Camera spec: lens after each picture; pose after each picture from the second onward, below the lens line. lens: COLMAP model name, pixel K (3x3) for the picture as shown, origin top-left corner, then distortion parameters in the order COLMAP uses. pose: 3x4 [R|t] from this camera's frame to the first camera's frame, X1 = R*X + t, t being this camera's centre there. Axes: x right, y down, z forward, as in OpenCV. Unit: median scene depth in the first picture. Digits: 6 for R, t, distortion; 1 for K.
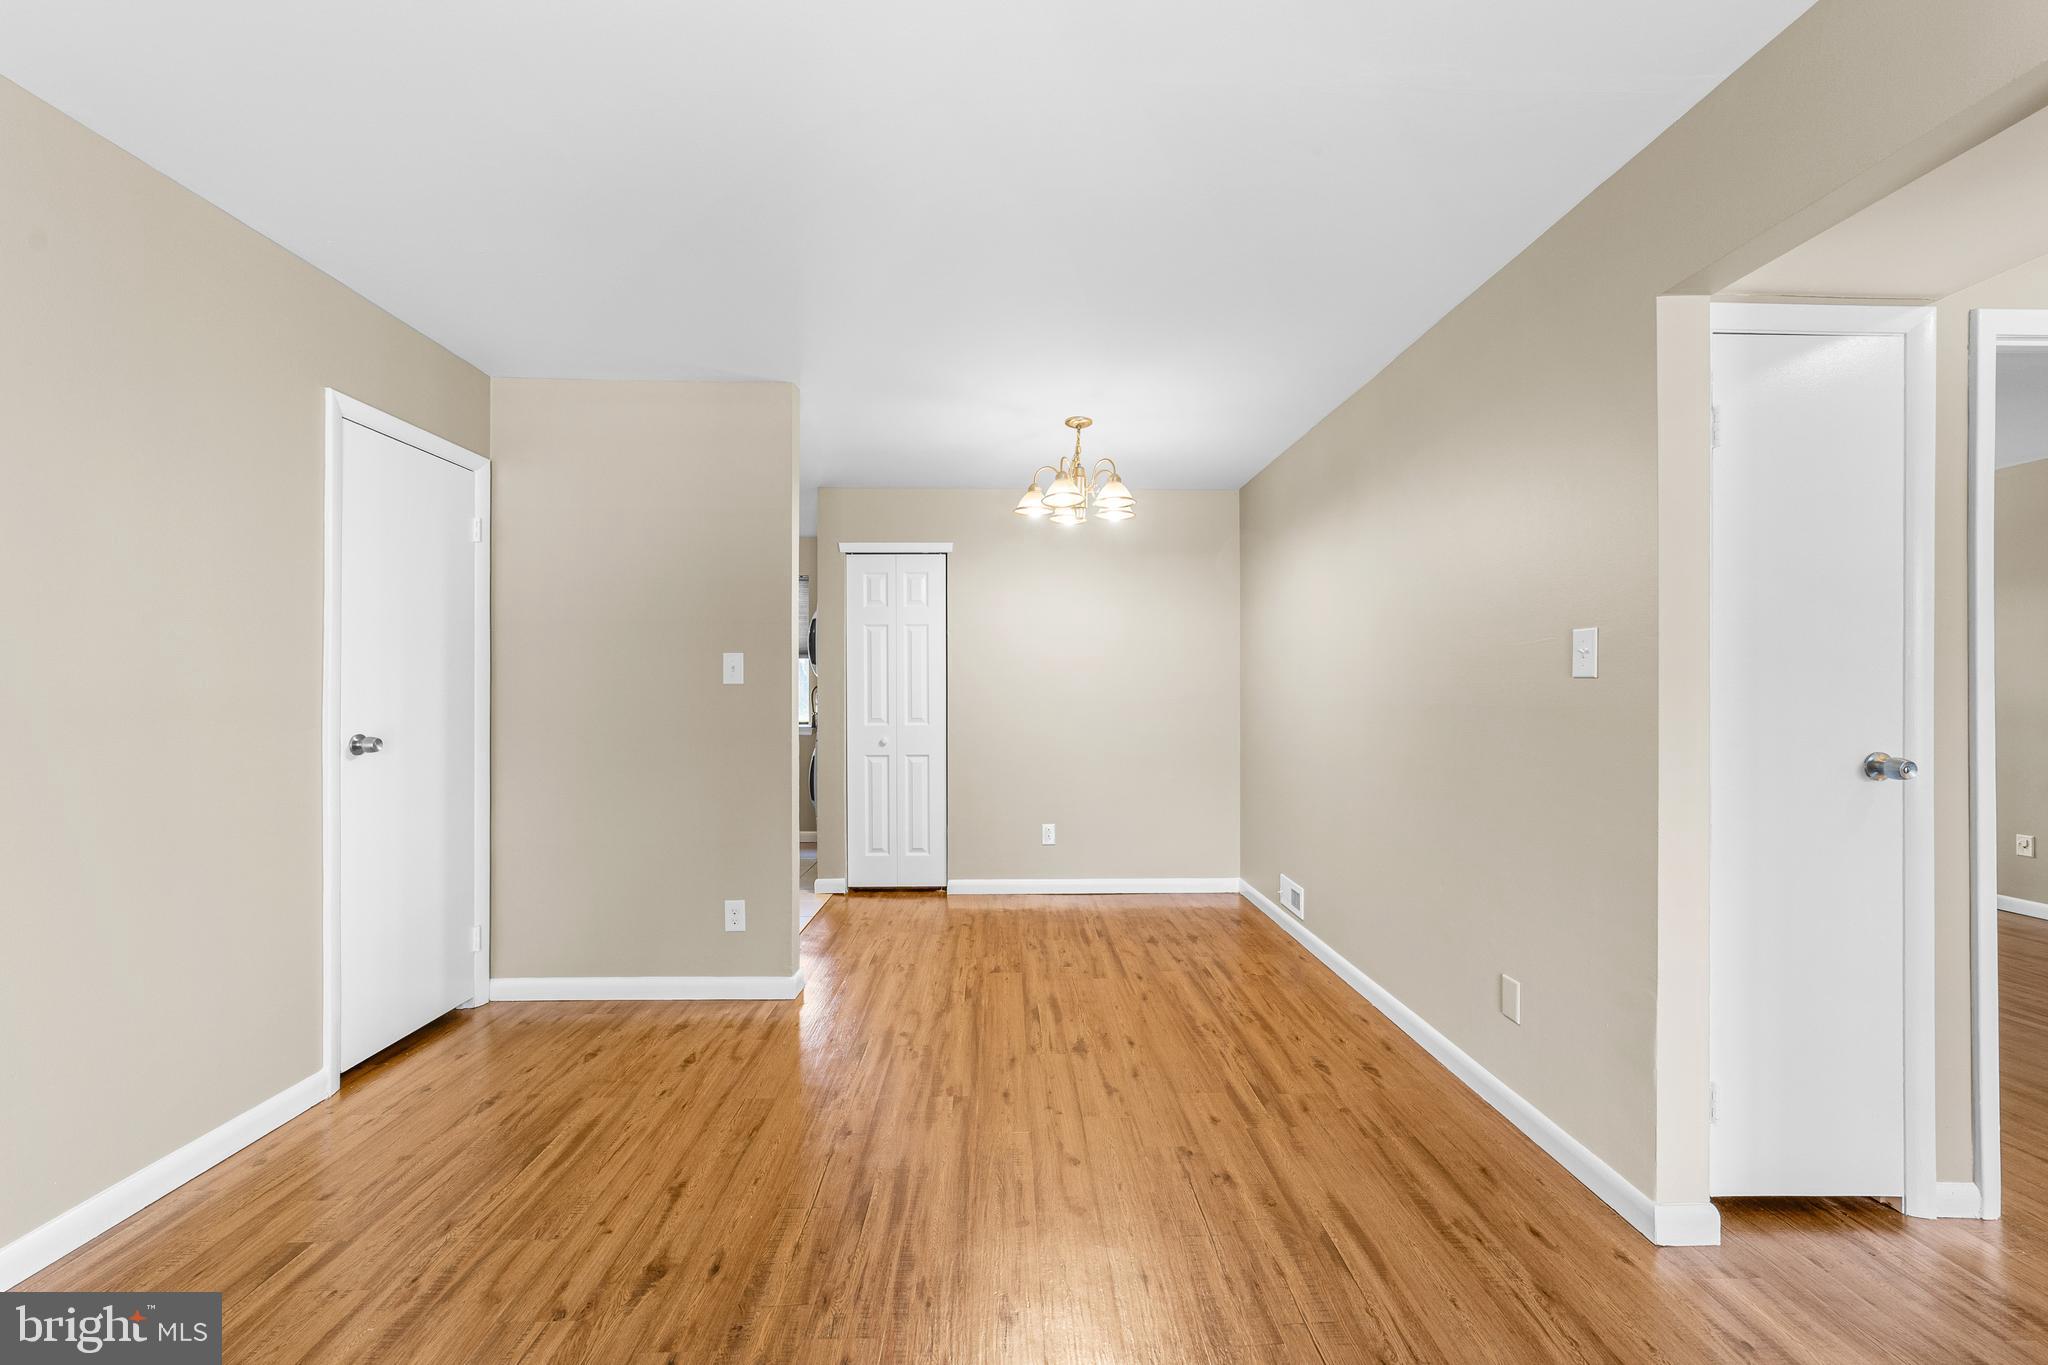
lens RADIAL K [[798.8, 0, 1029.9], [0, 798.8, 685.2], [0, 0, 1]] dist [-0.012460, 0.004070]
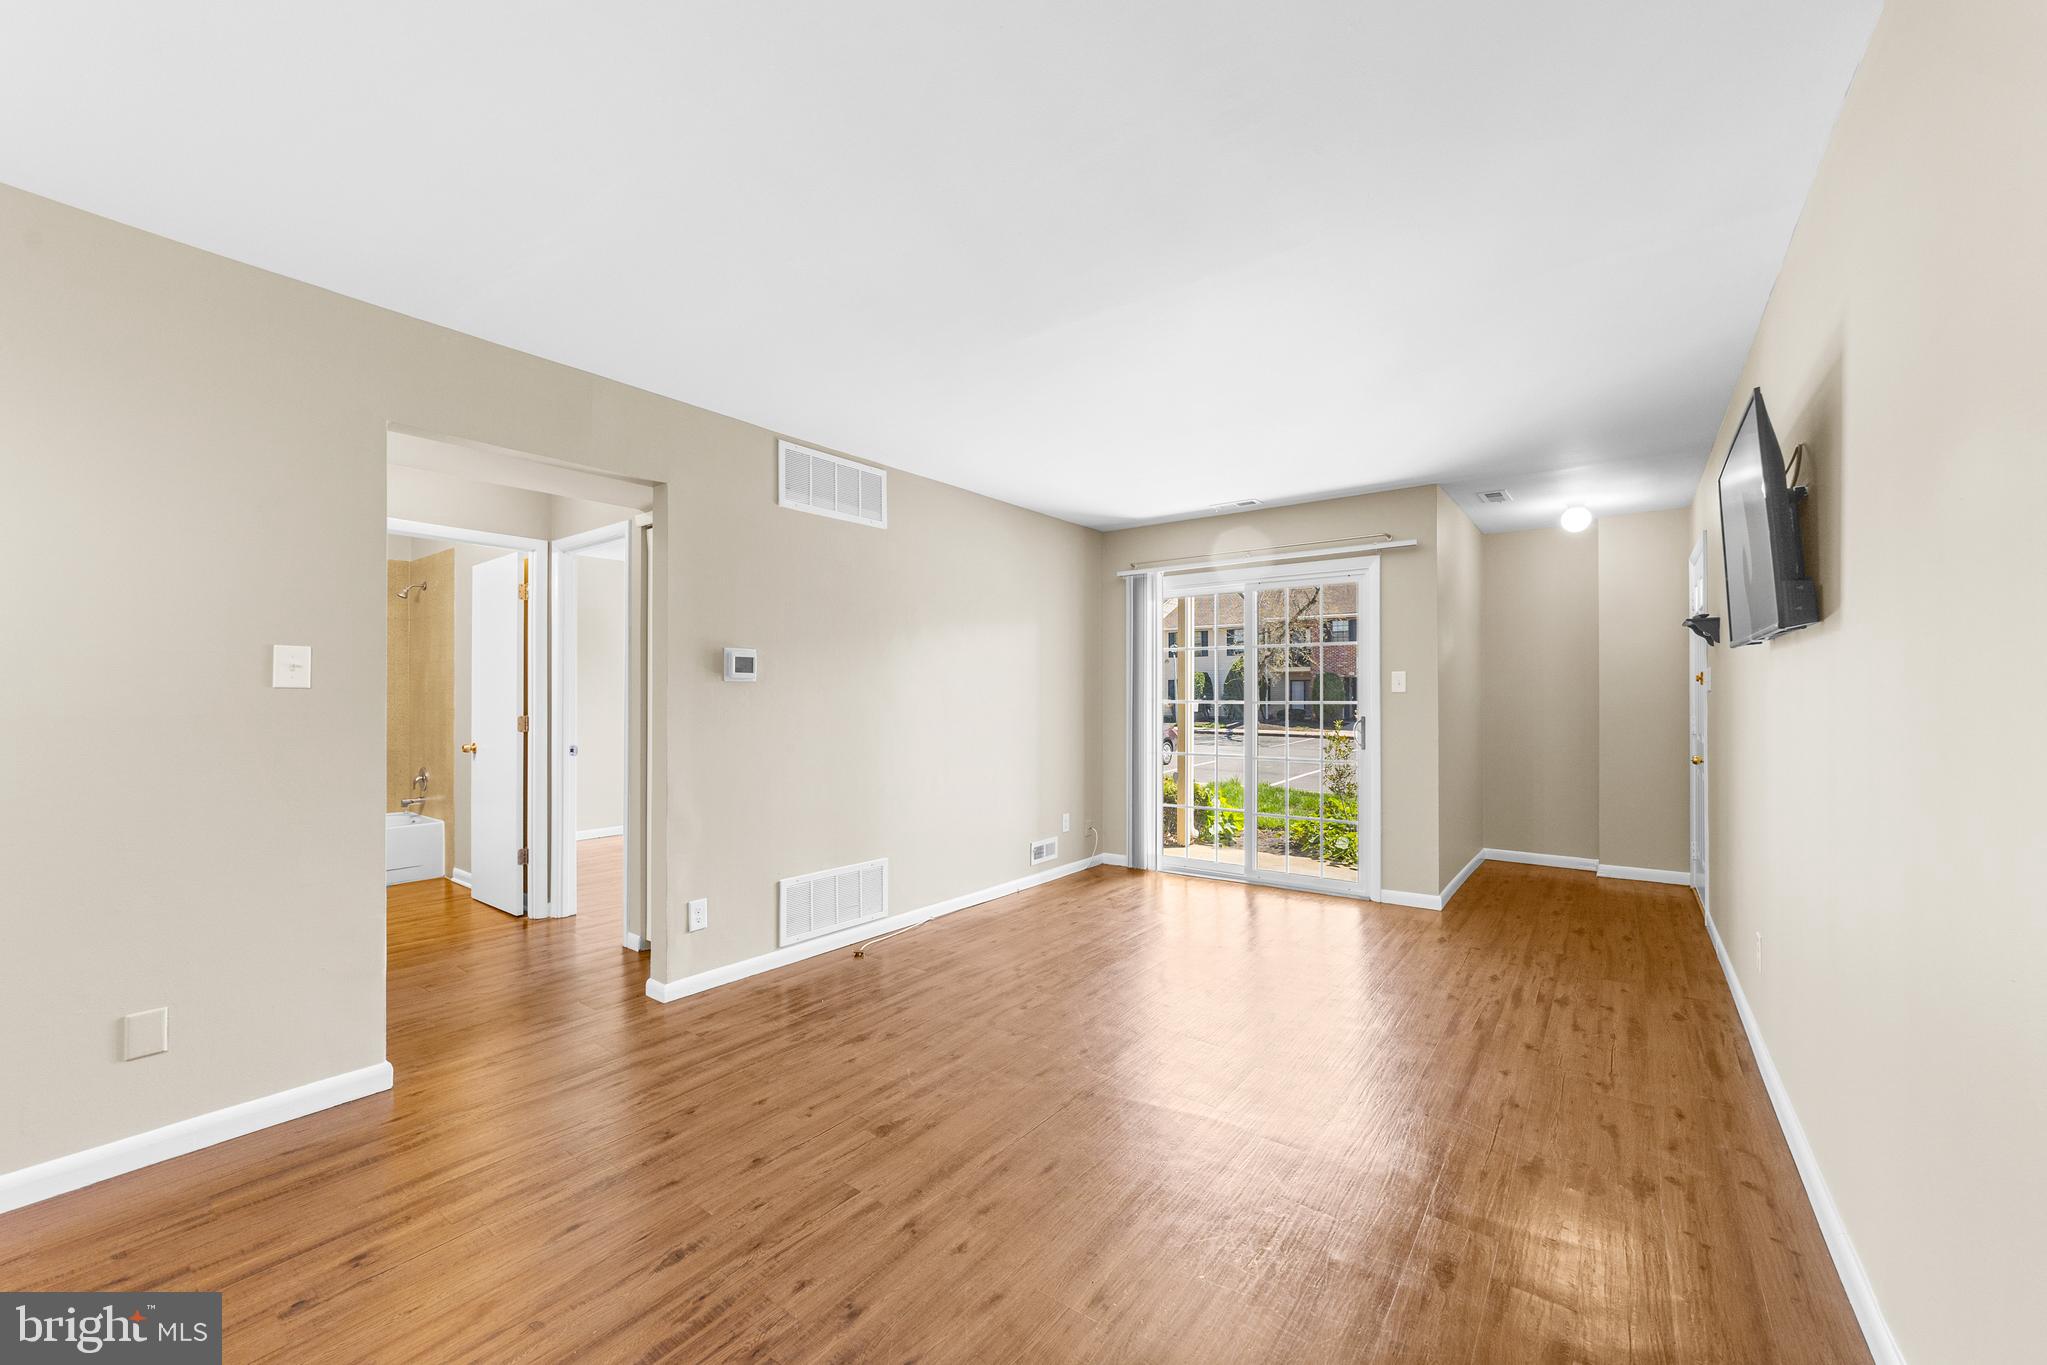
lens RADIAL K [[798.4, 0, 1025.4], [0, 798.4, 687.9], [0, 0, 1]] dist [-0.012460, 0.004070]
pose [[-0.779144, 0.003339, 0.626836, -0.836928], [-0.005912, 0.999902, -0.012676, -0.001935], [-0.626817, -0.013582, -0.779048, 1.175788]]
